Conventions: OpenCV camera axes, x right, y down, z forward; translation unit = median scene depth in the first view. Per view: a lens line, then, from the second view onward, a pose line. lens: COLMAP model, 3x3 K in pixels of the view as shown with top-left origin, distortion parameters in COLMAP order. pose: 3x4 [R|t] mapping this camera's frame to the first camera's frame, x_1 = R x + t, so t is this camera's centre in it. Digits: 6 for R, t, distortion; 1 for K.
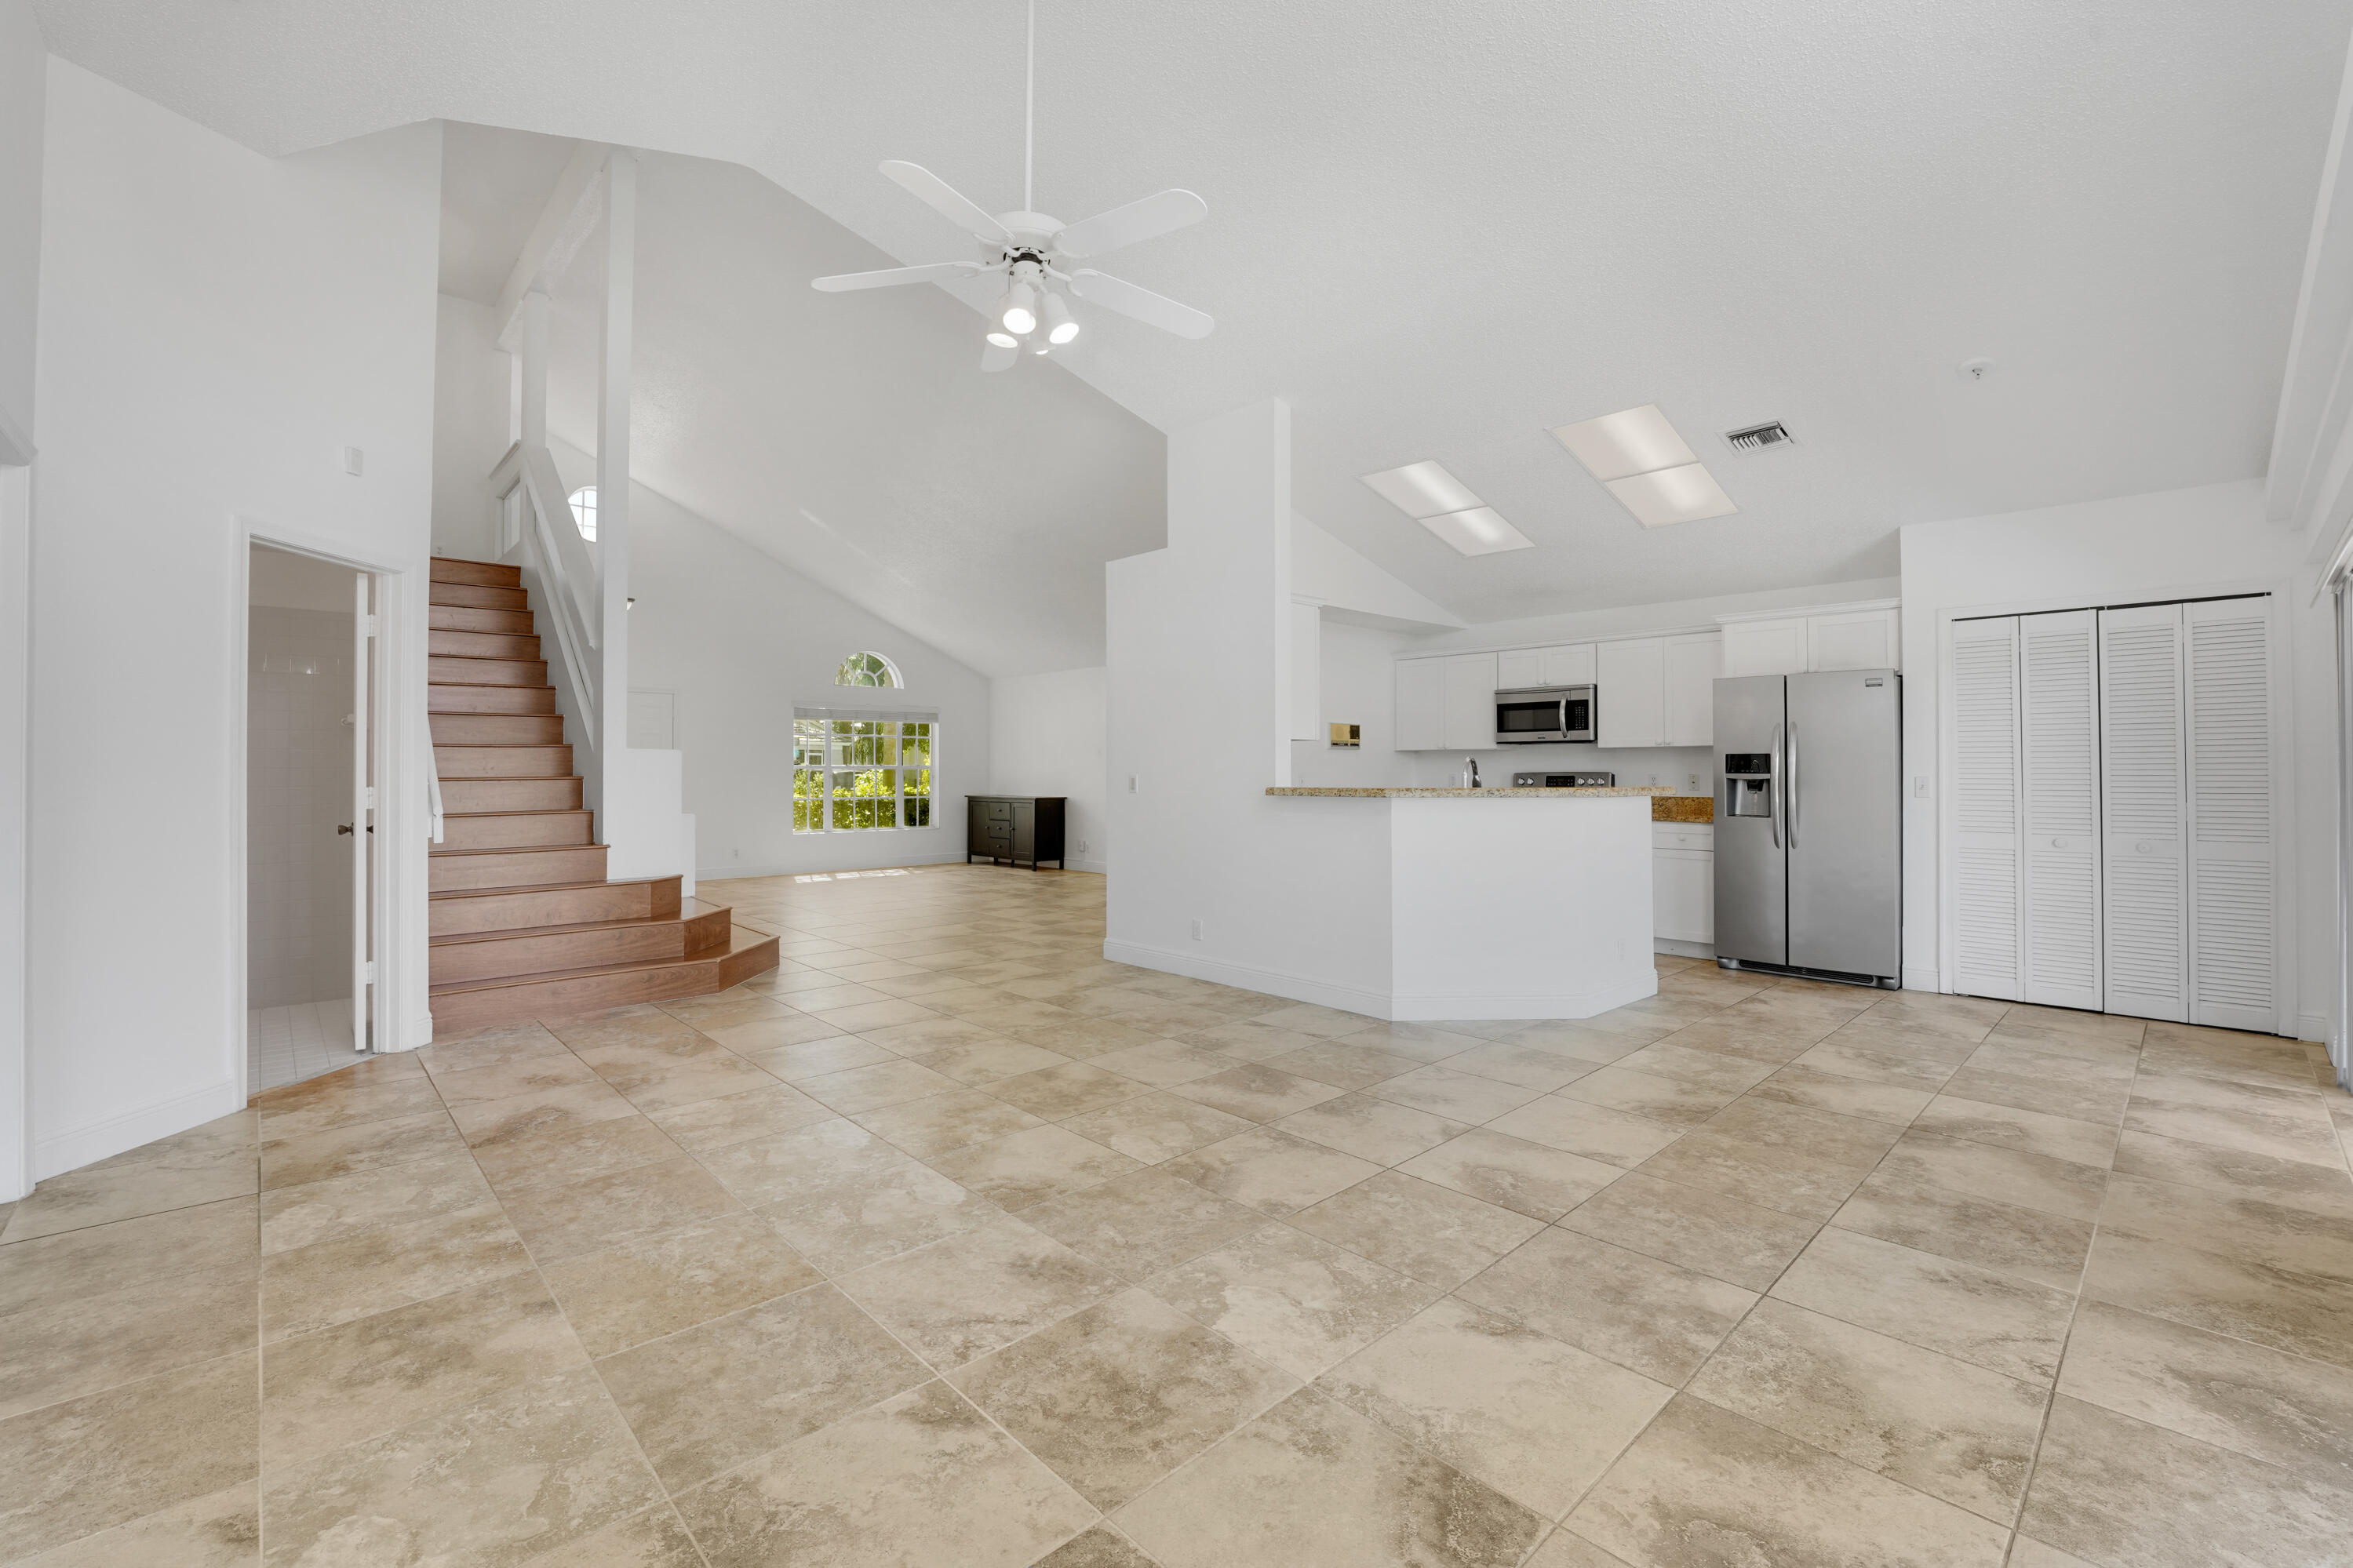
lens RADIAL K [[997.5, 0, 1158.9], [0, 997.5, 762.0], [0, 0, 1]] dist [-0.027364, 0.003198]
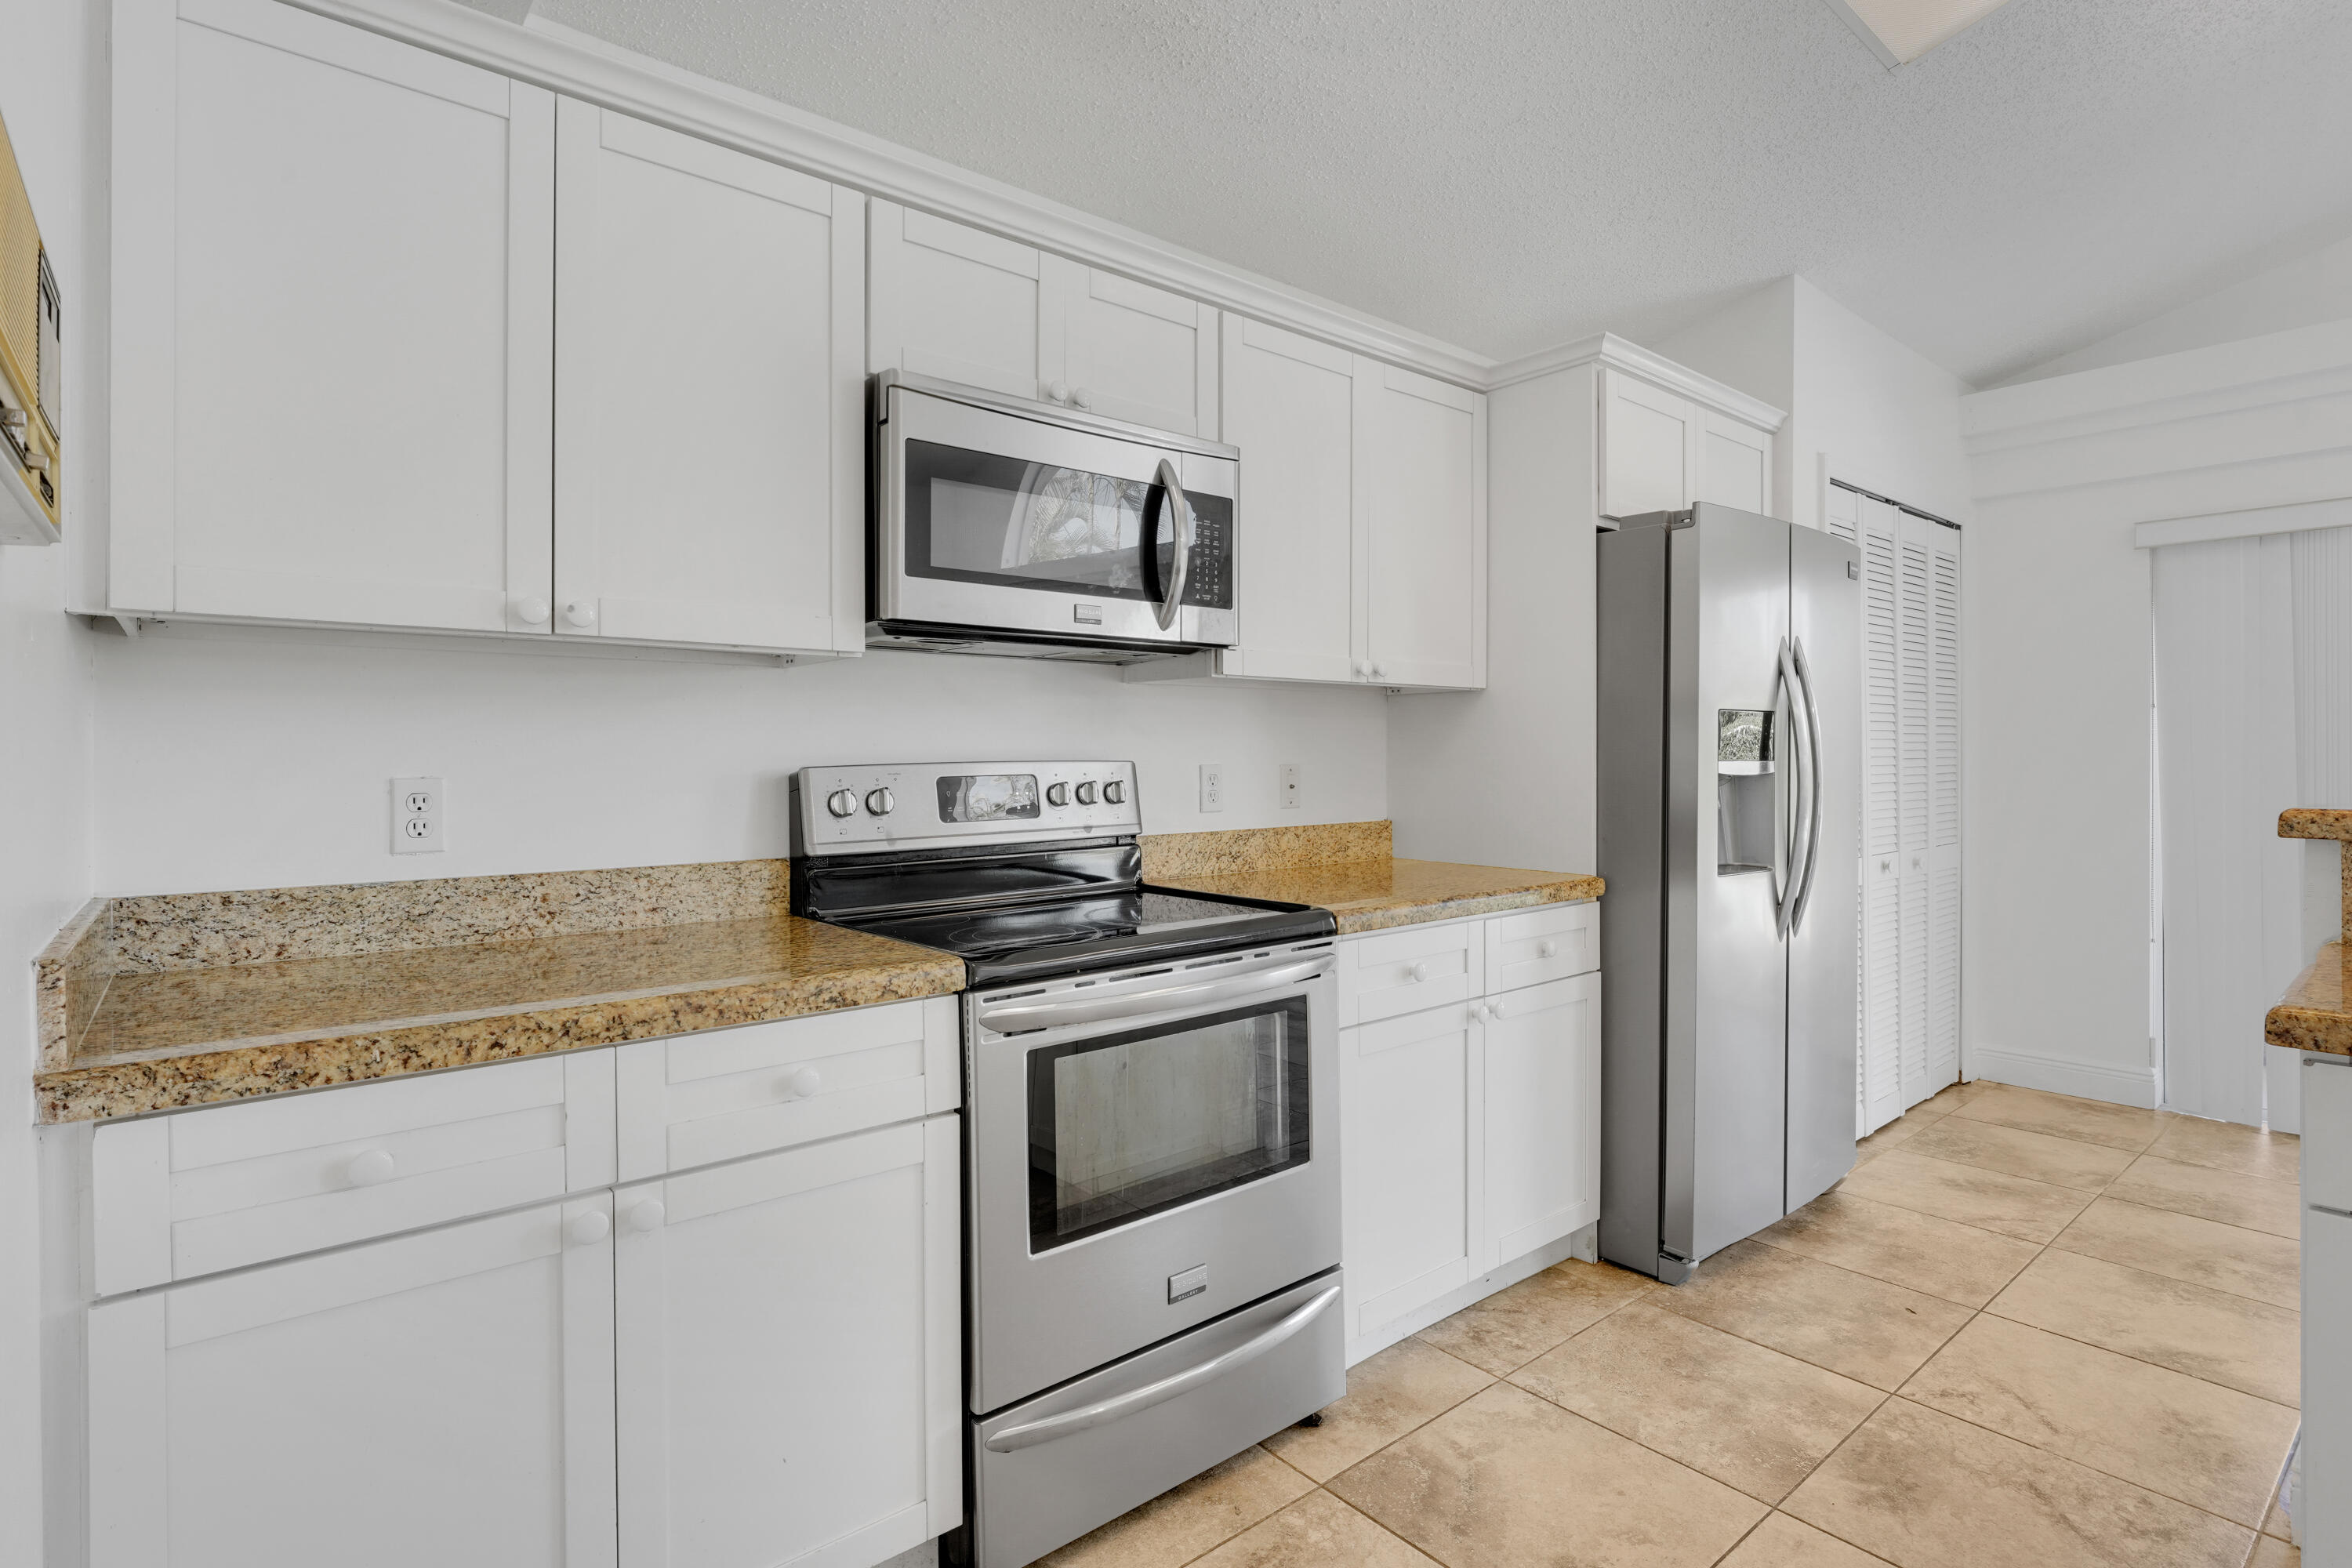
lens RADIAL K [[1182.9, 0, 1161.4], [0, 1182.9, 776.6], [0, 0, 1]] dist [-0.000194, -0.000062]
pose [[0.037101, -0.019381, 0.999124, 0.240011], [-0.004769, 0.999797, 0.019571, 0.019515], [-0.999300, -0.005491, 0.037001, 2.431048]]
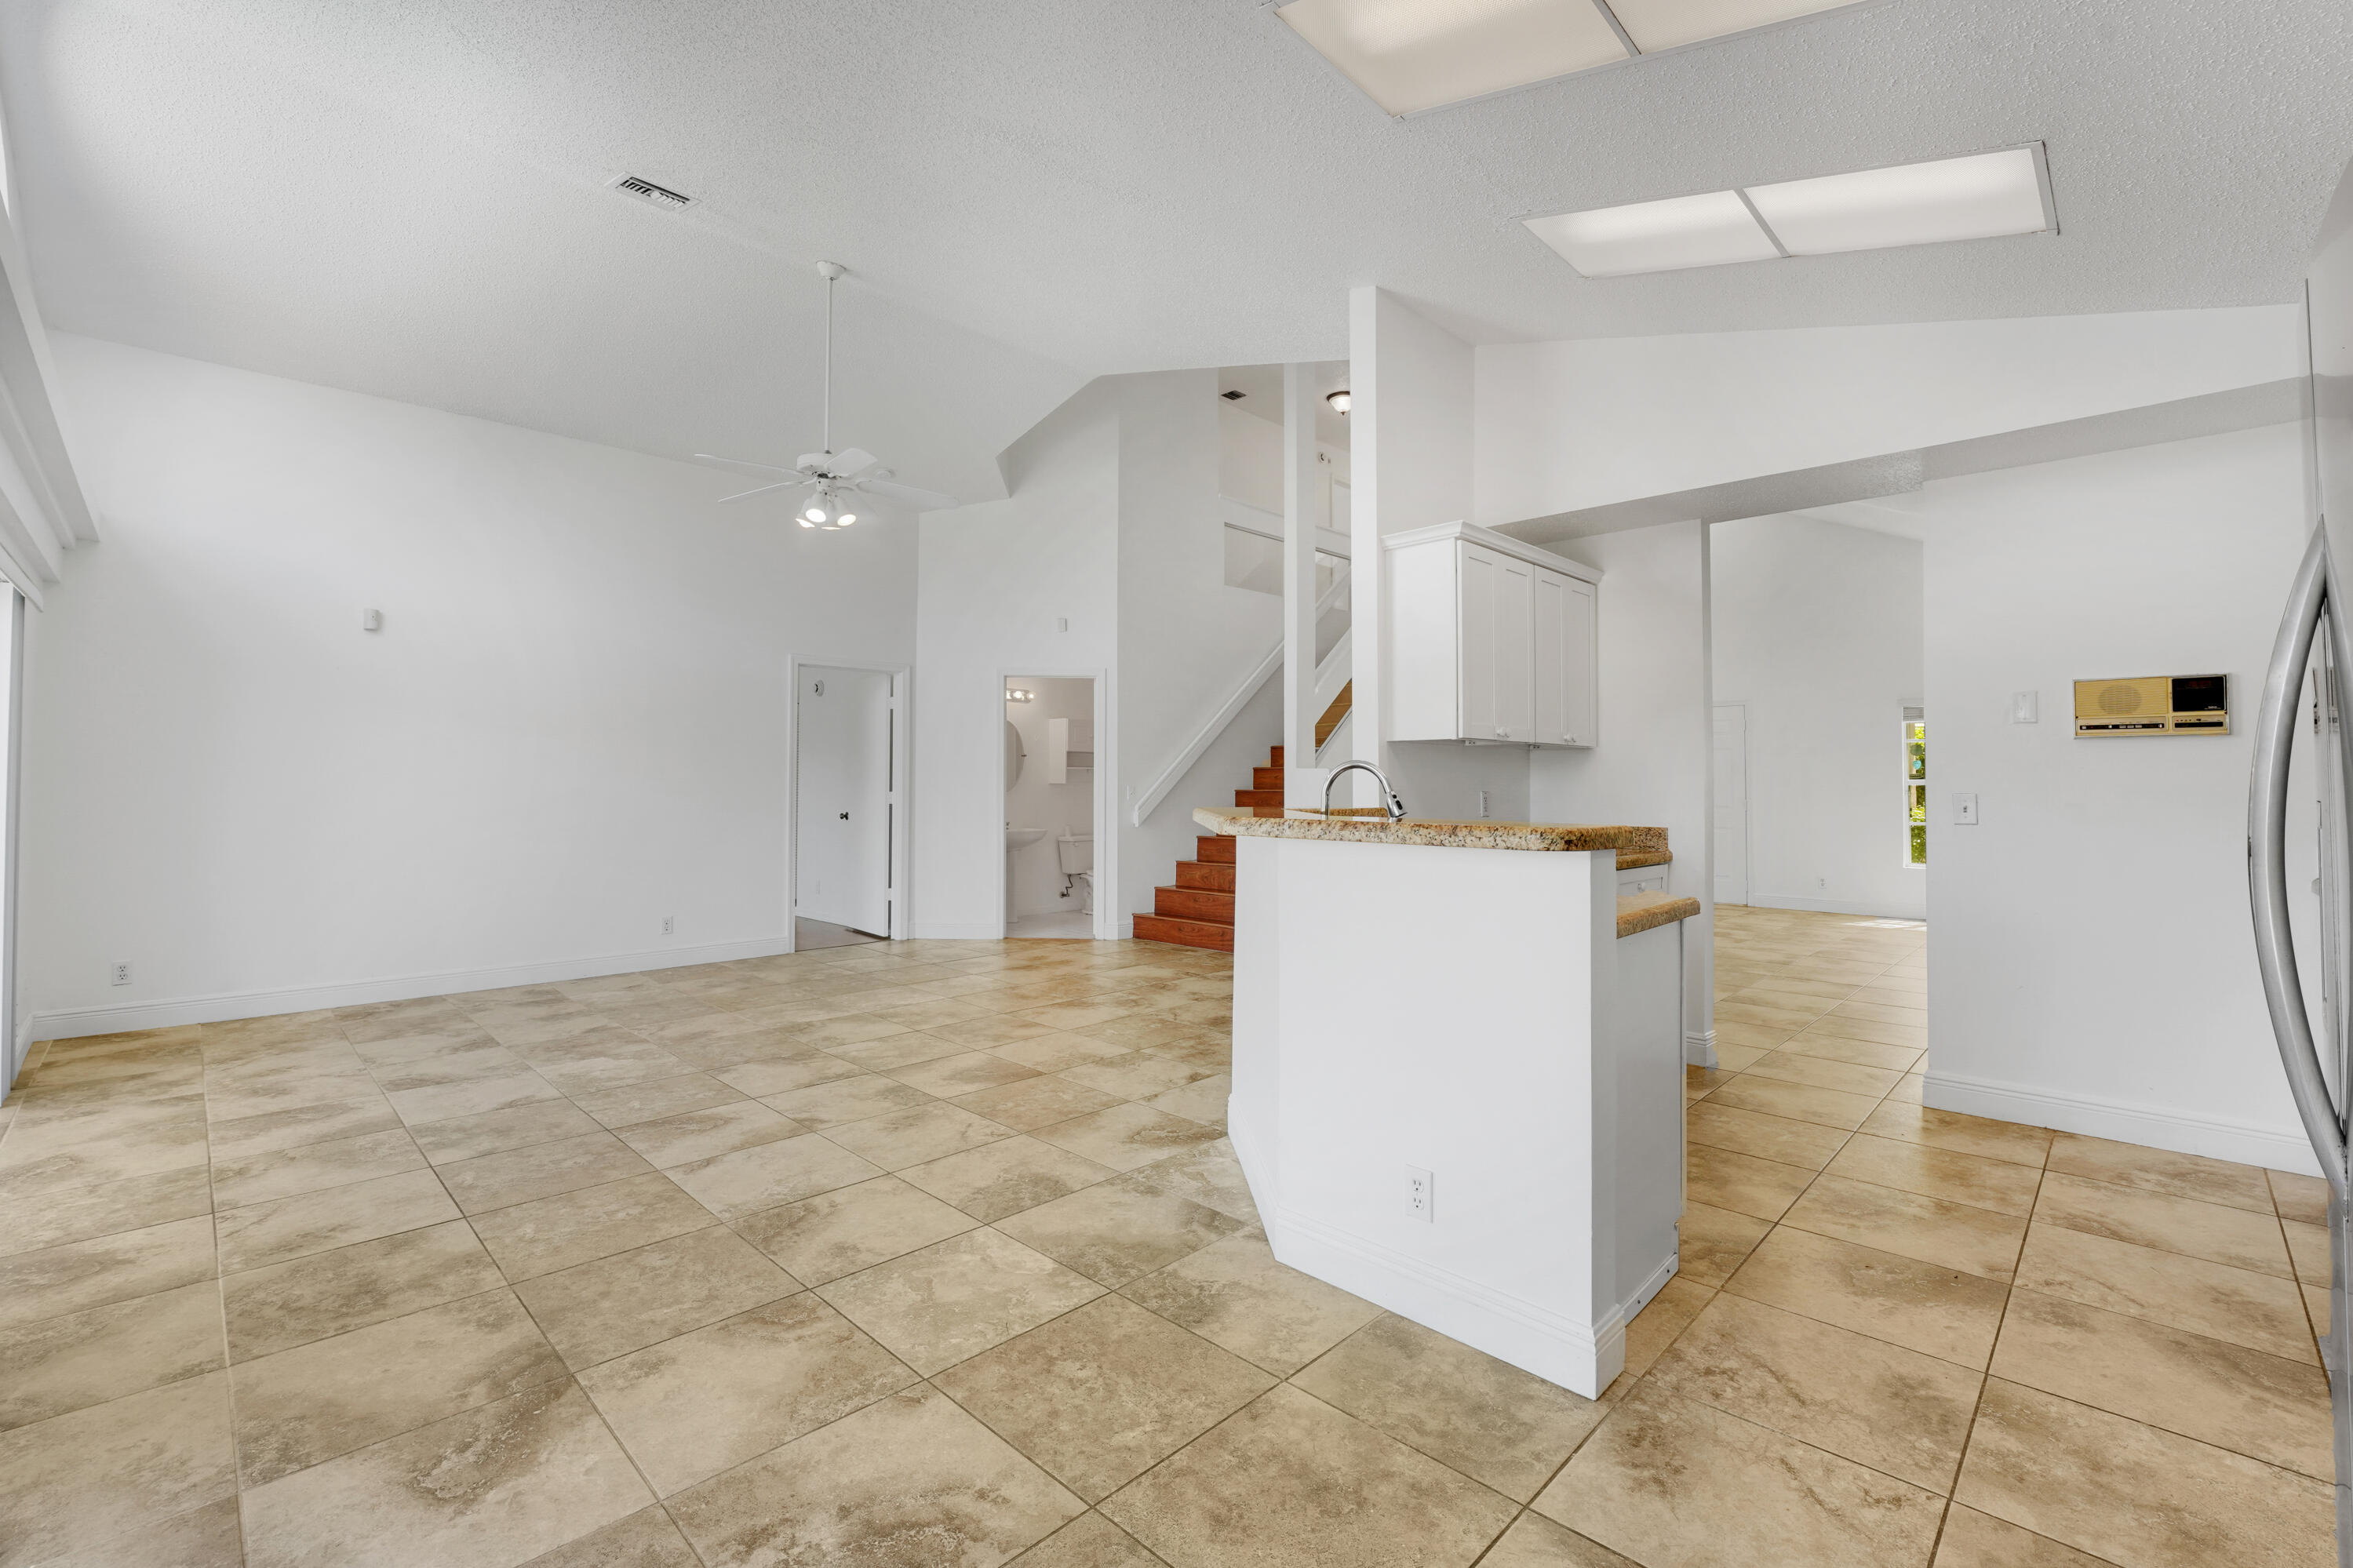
lens RADIAL K [[997.5, 0, 1169.2], [0, 997.5, 787.5], [0, 0, 1]] dist [-0.027364, 0.003198]
pose [[0.048110, 0.001296, -0.998841, 1.556241], [0.006716, 0.999976, 0.001621, 0.014175], [0.998819, -0.006786, 0.048100, 1.506083]]
